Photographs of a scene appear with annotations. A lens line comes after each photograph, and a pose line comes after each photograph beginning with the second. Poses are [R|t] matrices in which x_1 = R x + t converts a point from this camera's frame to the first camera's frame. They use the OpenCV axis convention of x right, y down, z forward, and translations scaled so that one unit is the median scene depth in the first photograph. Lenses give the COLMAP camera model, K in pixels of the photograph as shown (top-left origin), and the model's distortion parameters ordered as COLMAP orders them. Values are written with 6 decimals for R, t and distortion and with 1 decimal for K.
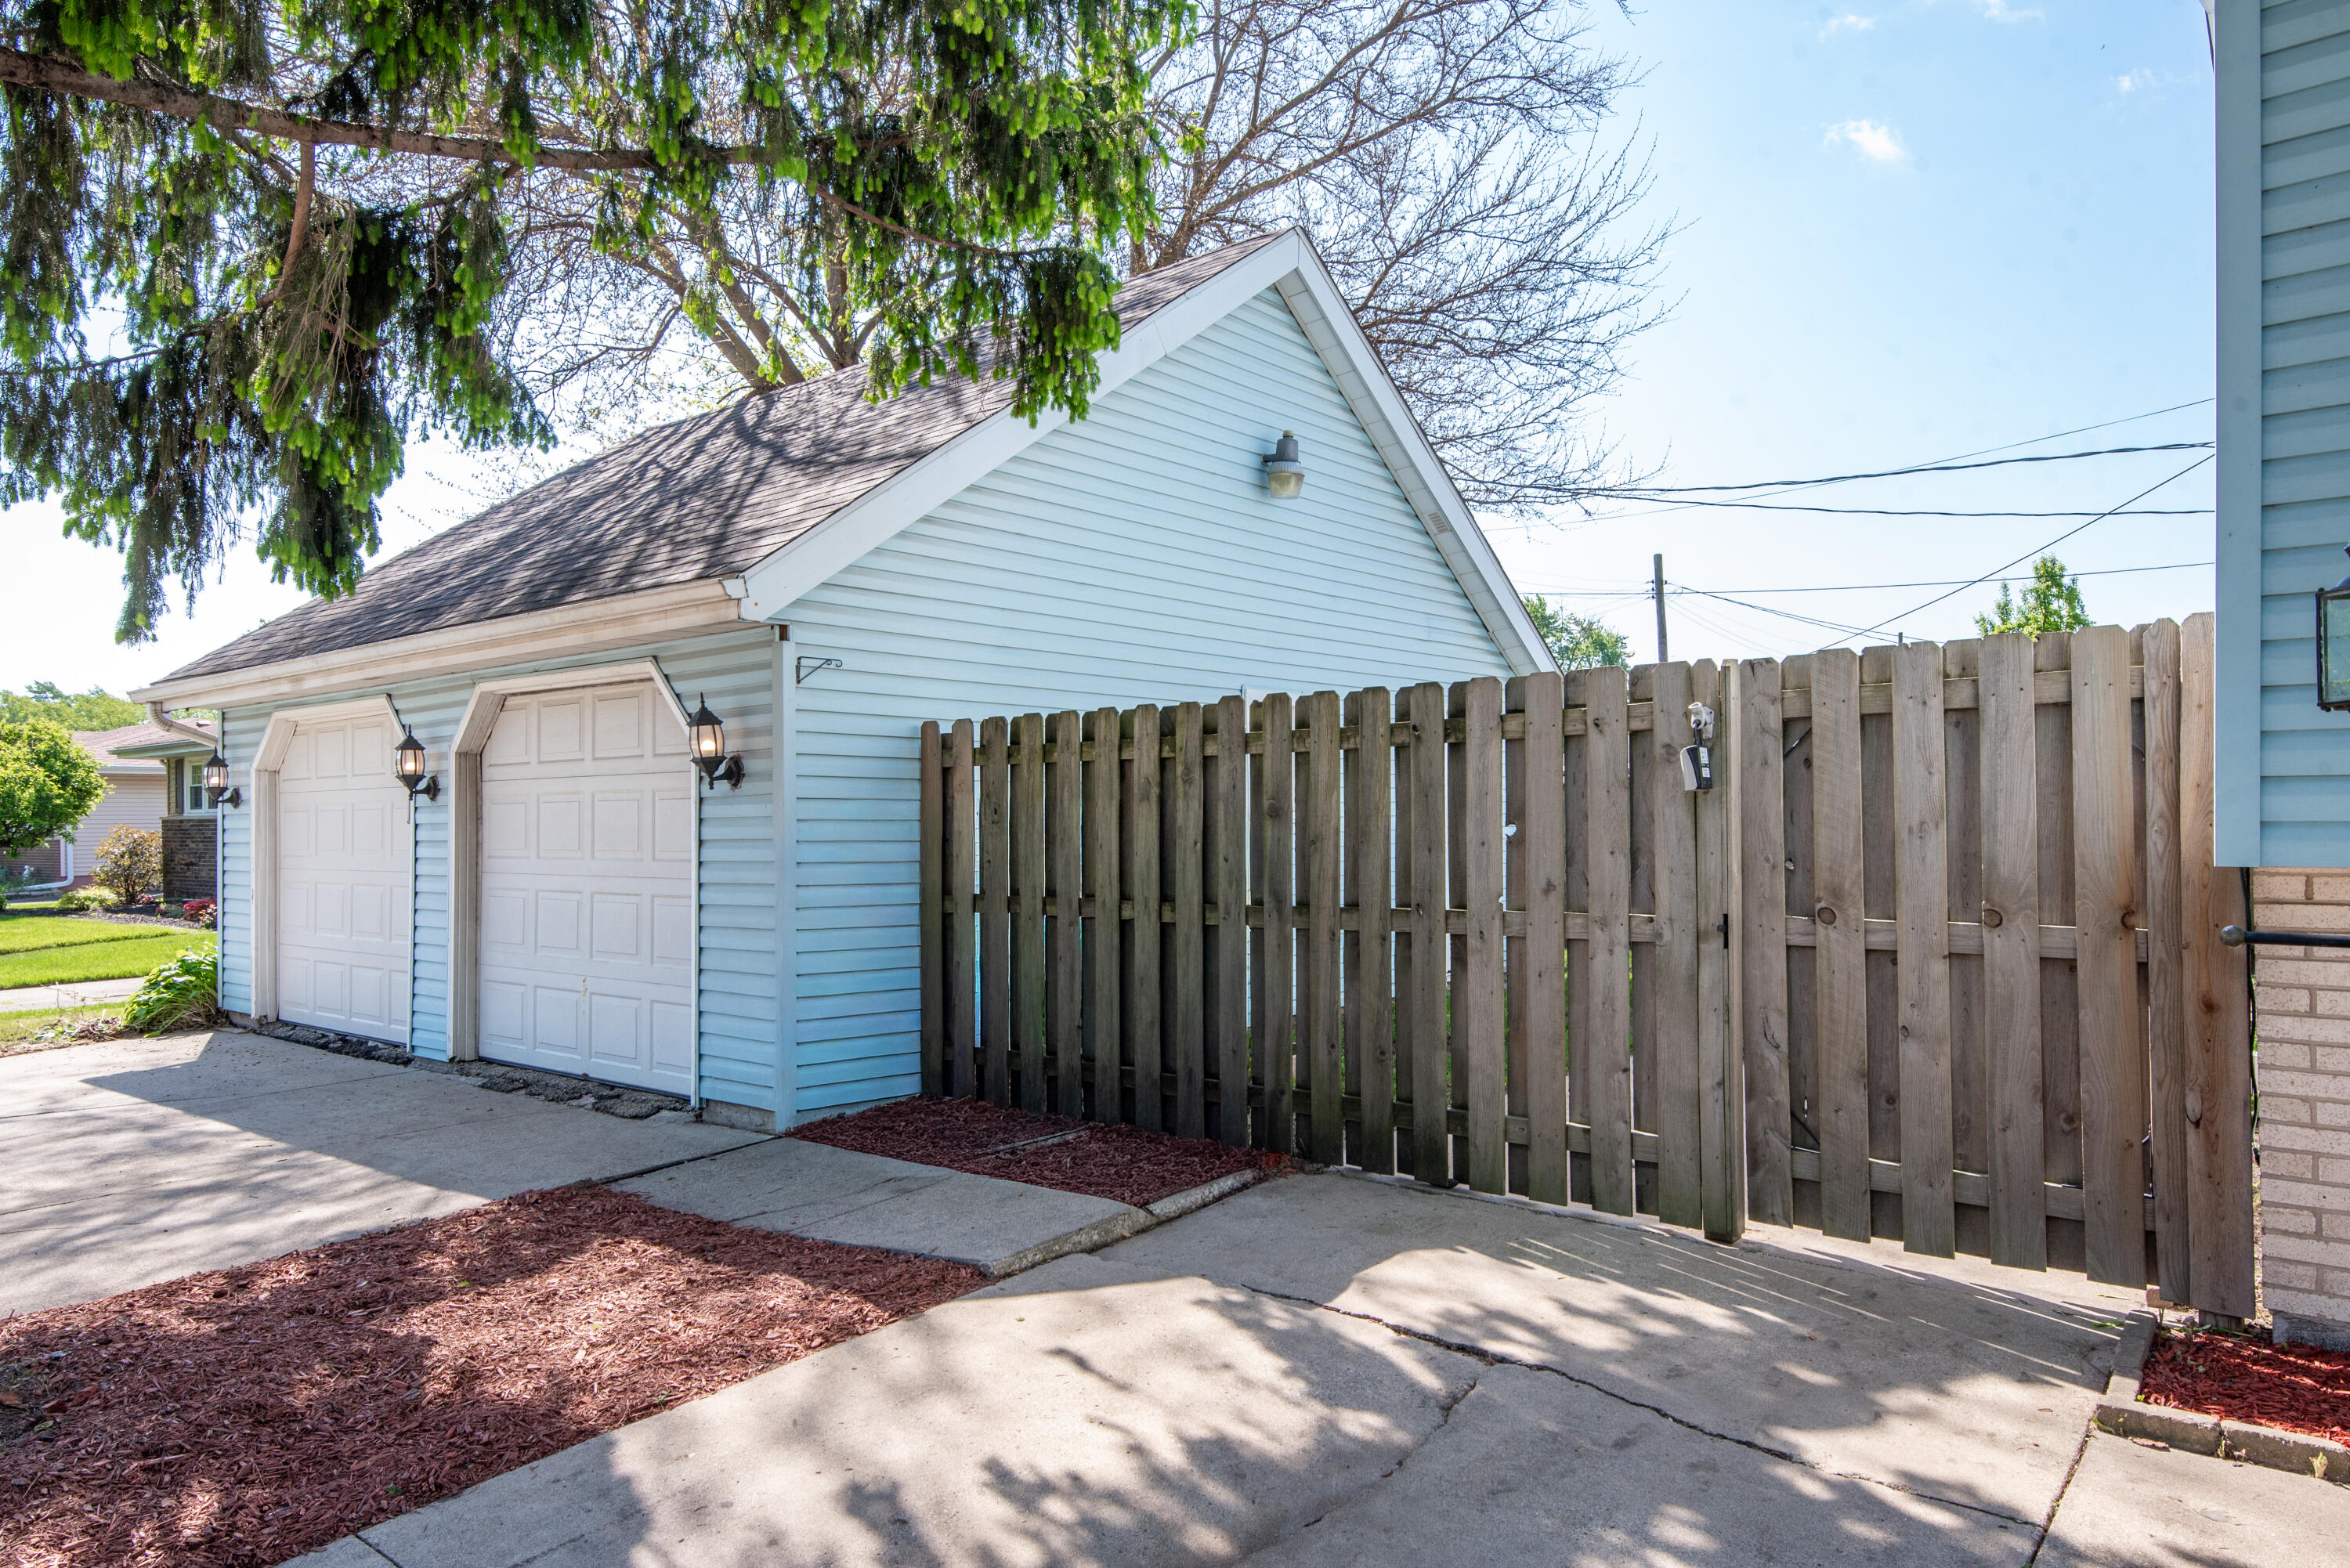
lens RADIAL K [[1469.8, 0, 1182.4], [0, 1469.8, 809.8], [0, 0, 1]] dist [0.021610, -0.000922]
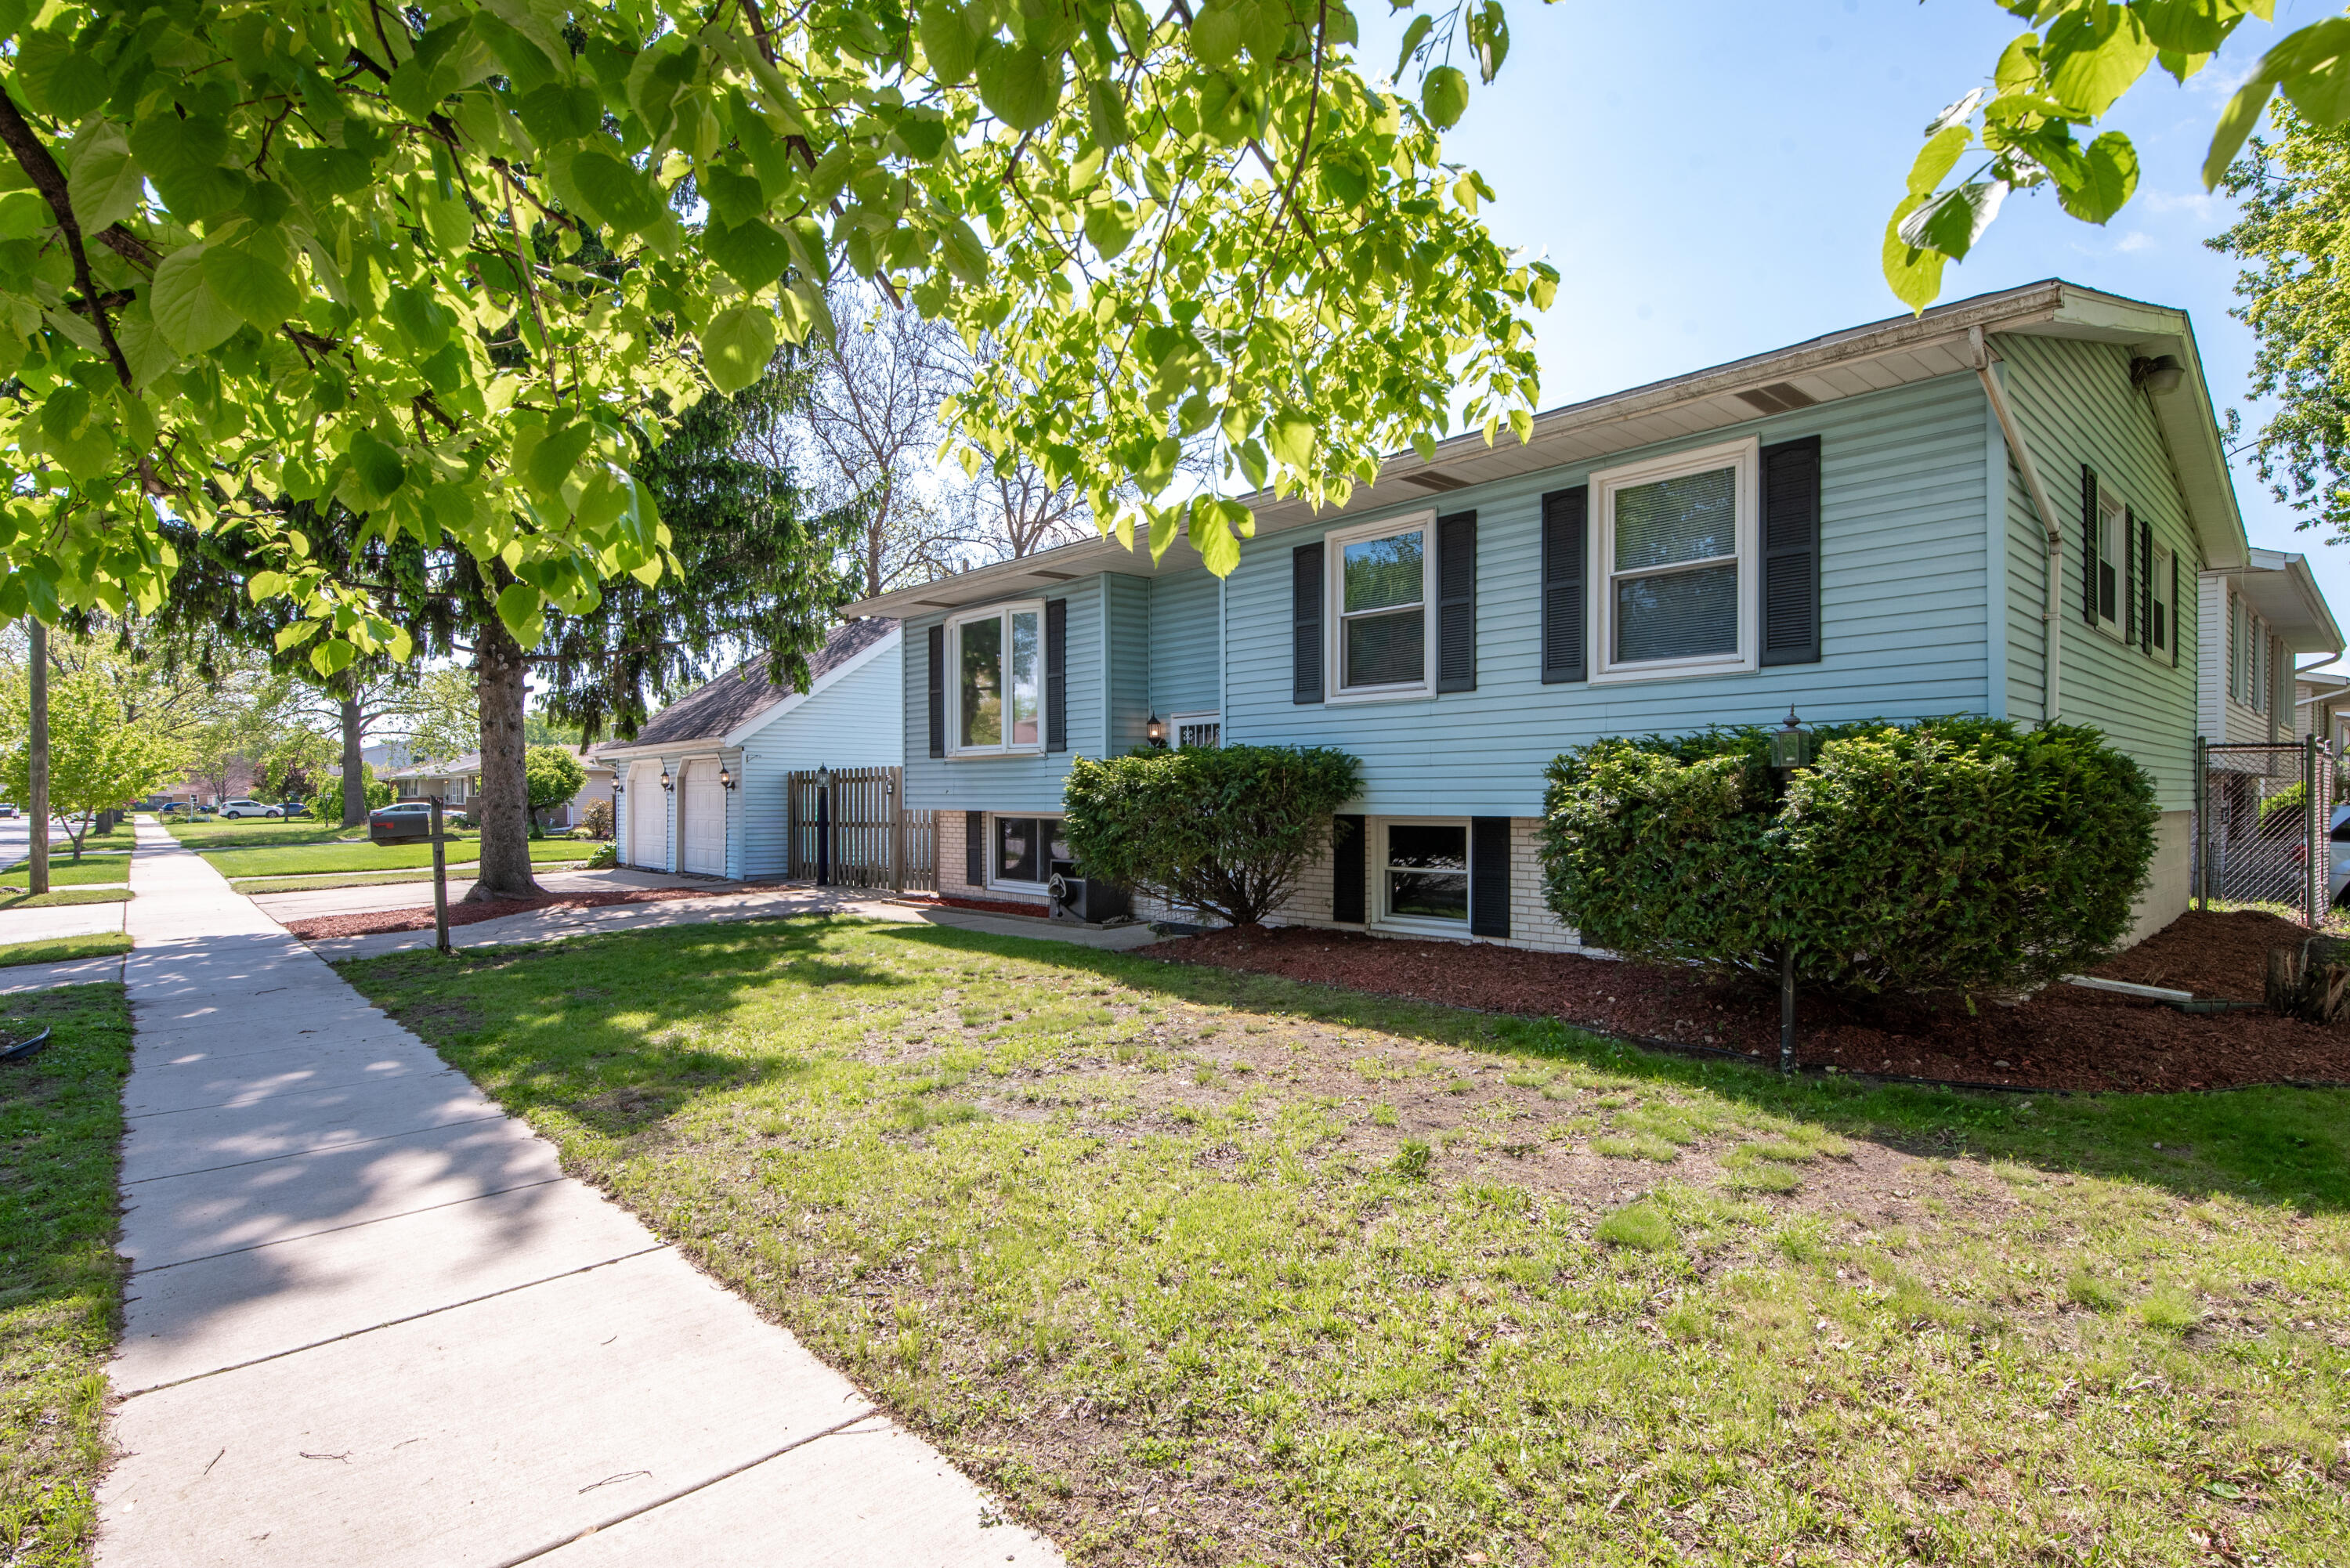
lens RADIAL K [[1115.2, 0, 1173.0], [0, 1115.2, 808.9], [0, 0, 1]] dist [-0.001713, -0.009372]
pose [[0.989171, 0.006489, -0.146625, 2.600917], [-0.003719, 0.999810, 0.019158, -0.056149], [0.146722, -0.018405, 0.989007, -3.470235]]
